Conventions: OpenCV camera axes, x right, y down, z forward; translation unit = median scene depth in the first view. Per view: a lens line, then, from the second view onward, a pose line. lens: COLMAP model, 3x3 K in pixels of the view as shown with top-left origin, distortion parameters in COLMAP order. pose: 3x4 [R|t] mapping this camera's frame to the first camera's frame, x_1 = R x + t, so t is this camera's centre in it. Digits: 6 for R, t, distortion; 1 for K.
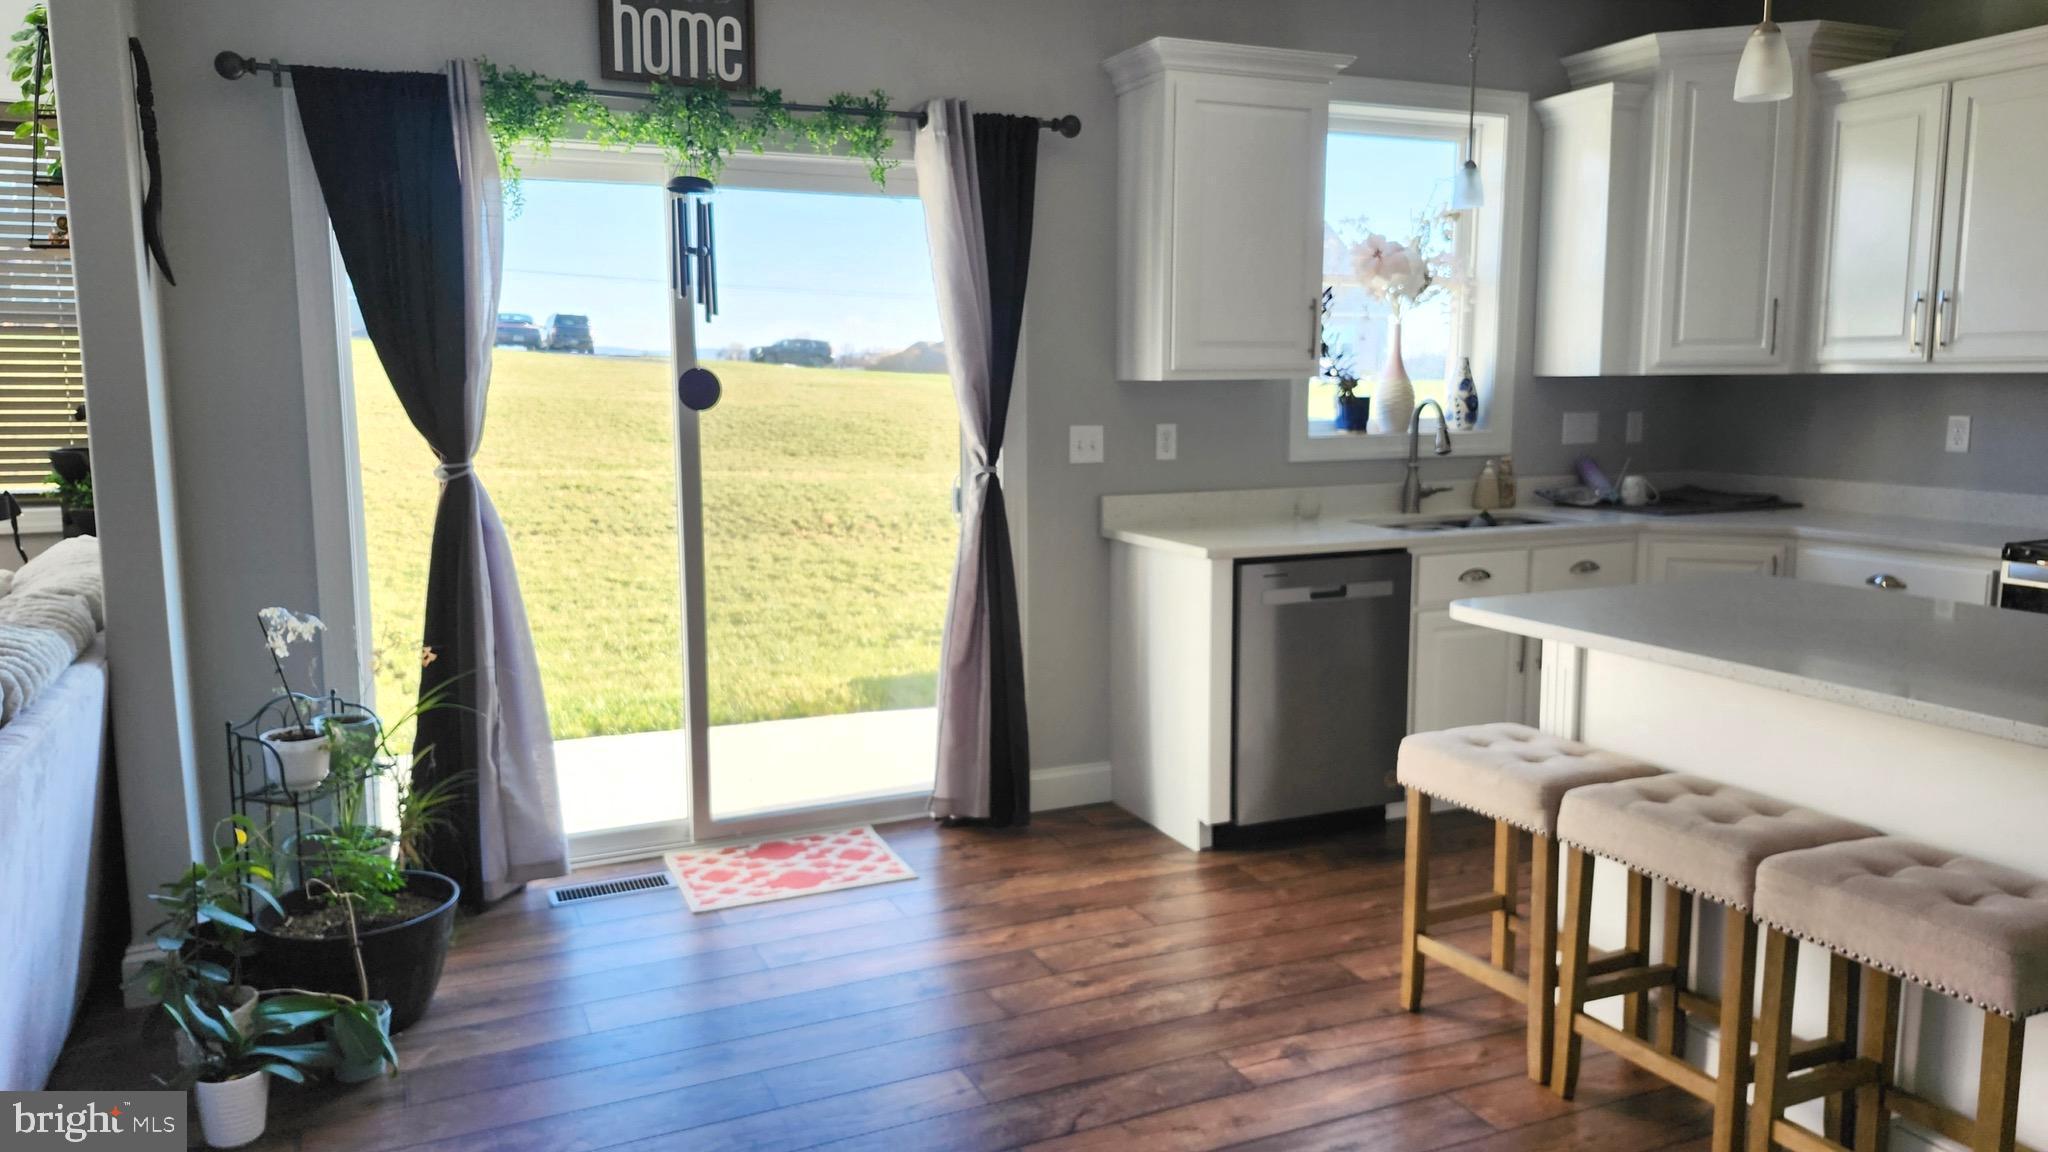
lens RADIAL K [[1413.0, 0, 1018.4], [0, 1413.0, 562.7], [0, 0, 1]] dist [0.108511, -0.145705]
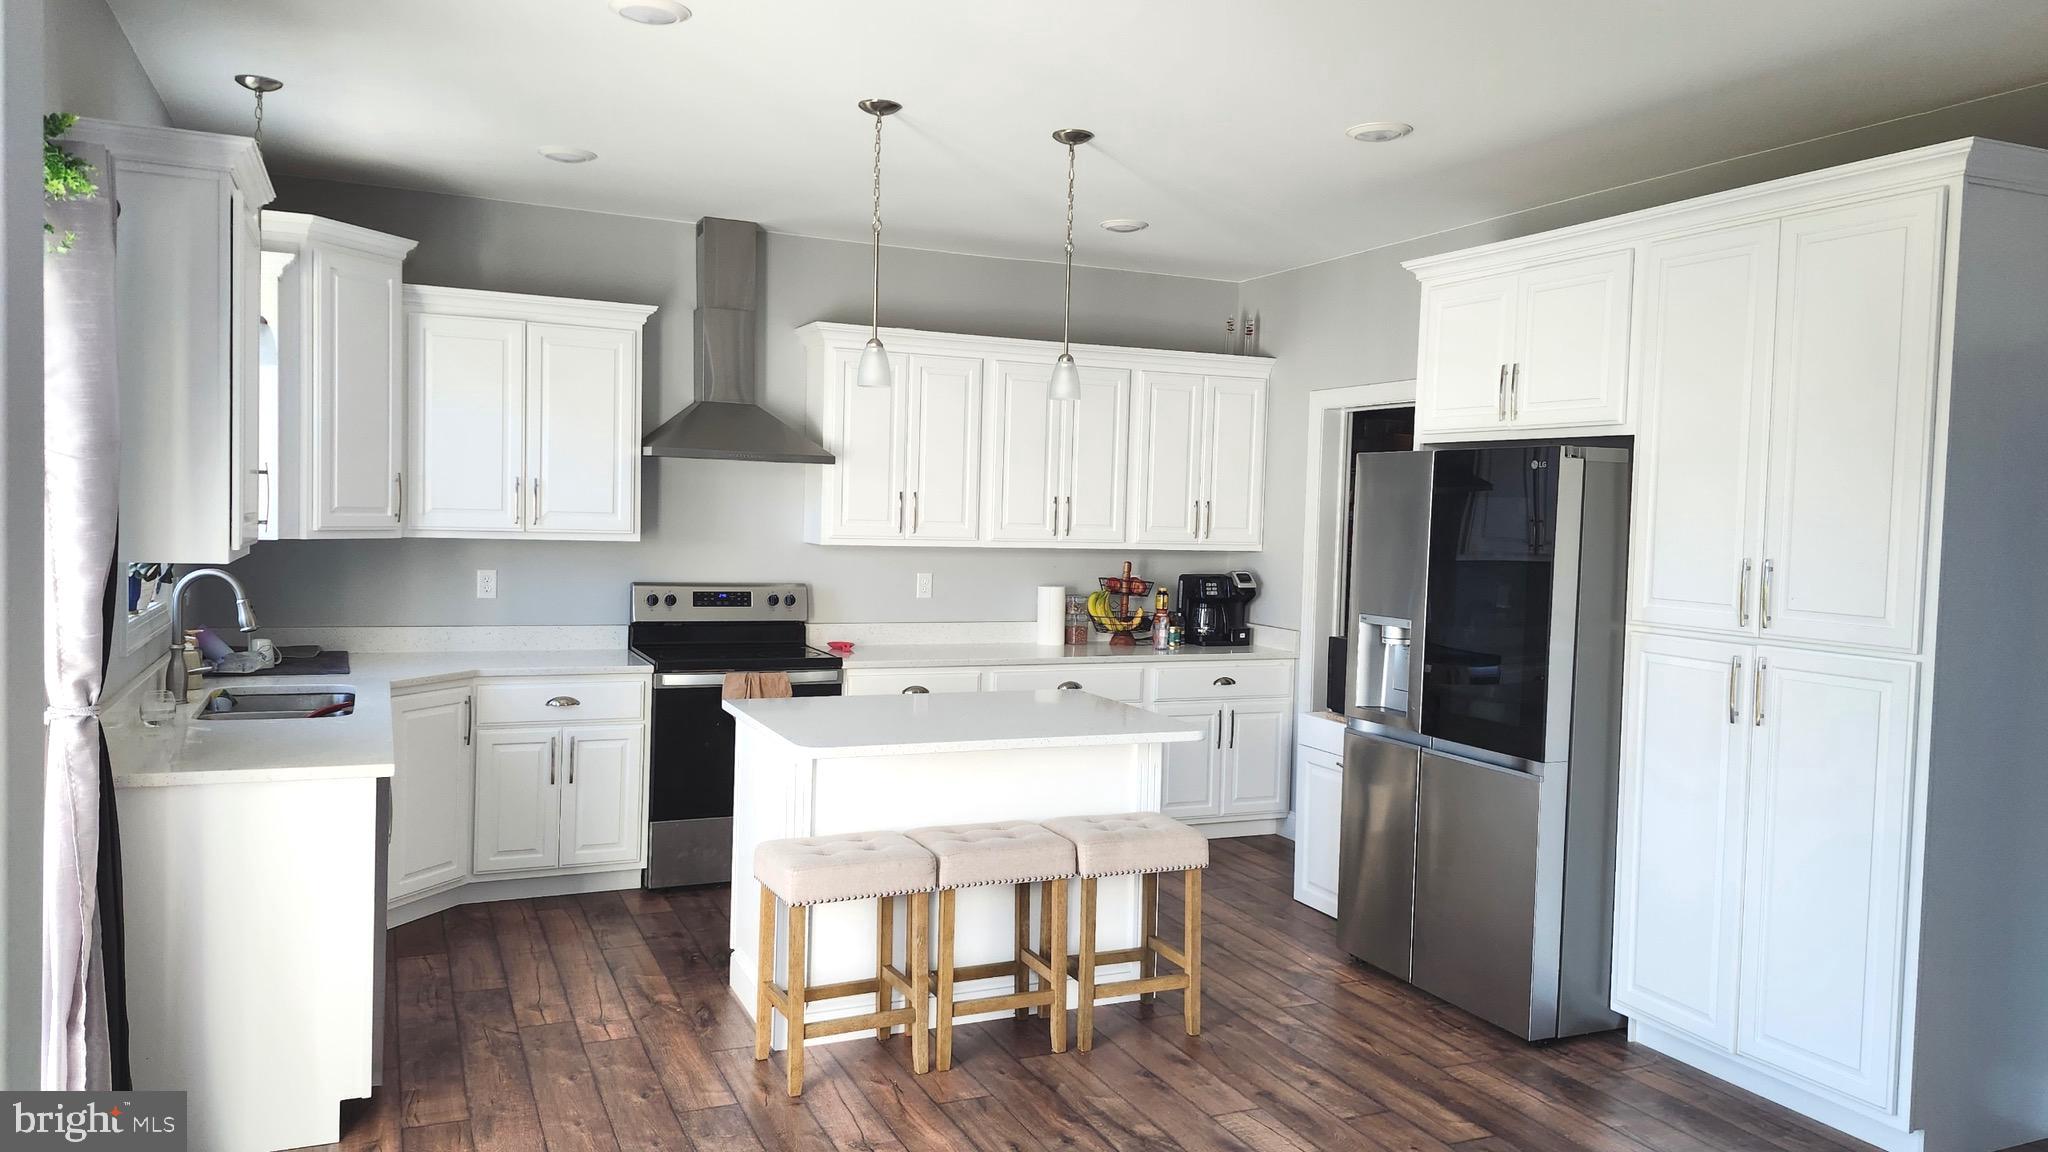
lens RADIAL K [[1413.0, 0, 1018.4], [0, 1413.0, 562.7], [0, 0, 1]] dist [0.108511, -0.145705]
pose [[0.002090, -0.031247, 0.999510, -0.671400], [0.100319, 0.994476, 0.030879, -0.109220], [-0.994953, 0.100205, 0.005213, 0.567197]]
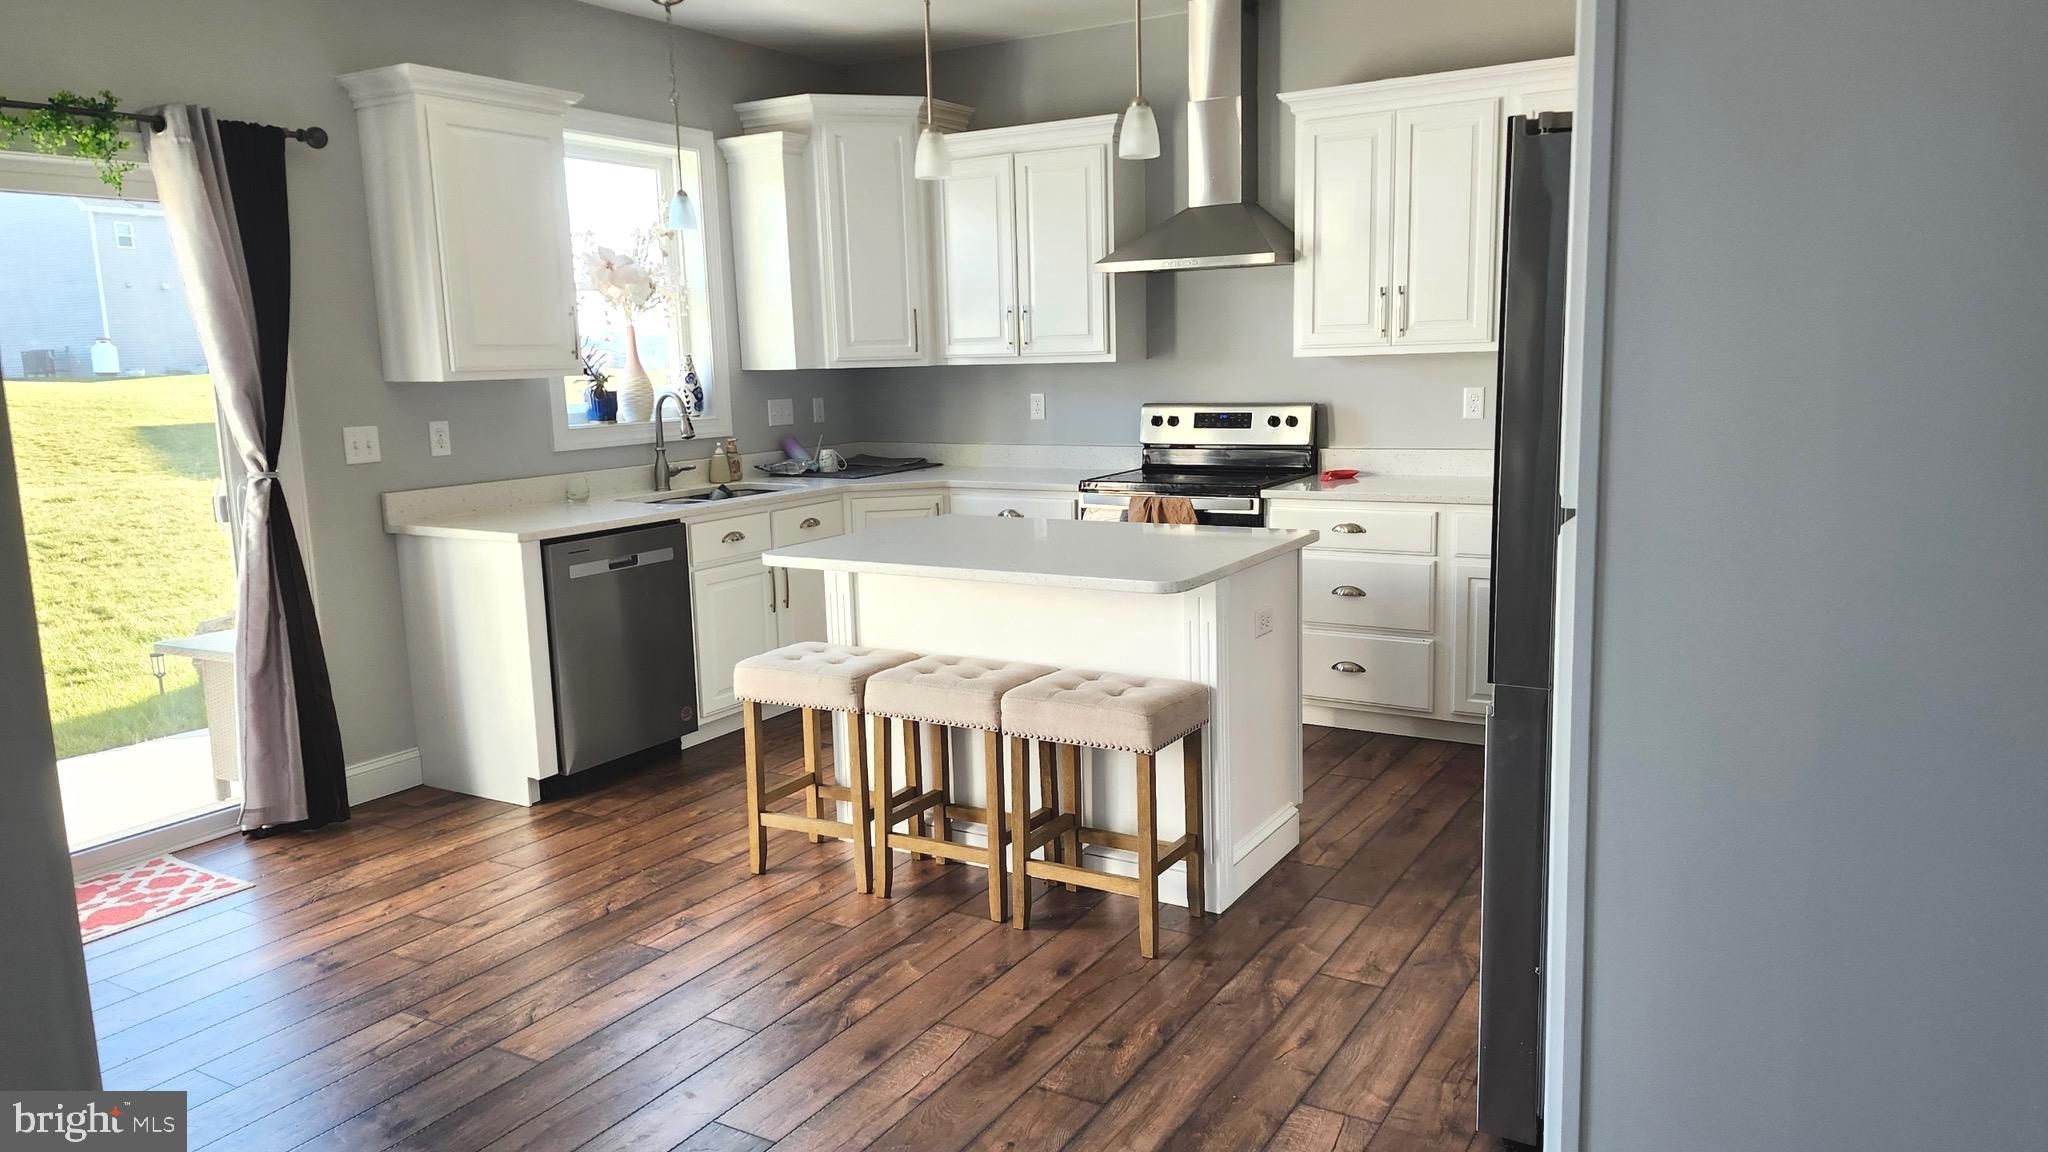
lens RADIAL K [[1413.0, 0, 1018.4], [0, 1413.0, 562.7], [0, 0, 1]] dist [0.108511, -0.145705]
pose [[0.821981, -0.102078, 0.560292, -0.163678], [0.095349, 0.994586, 0.041319, 0.004022], [-0.561477, 0.019459, 0.827264, -0.139869]]
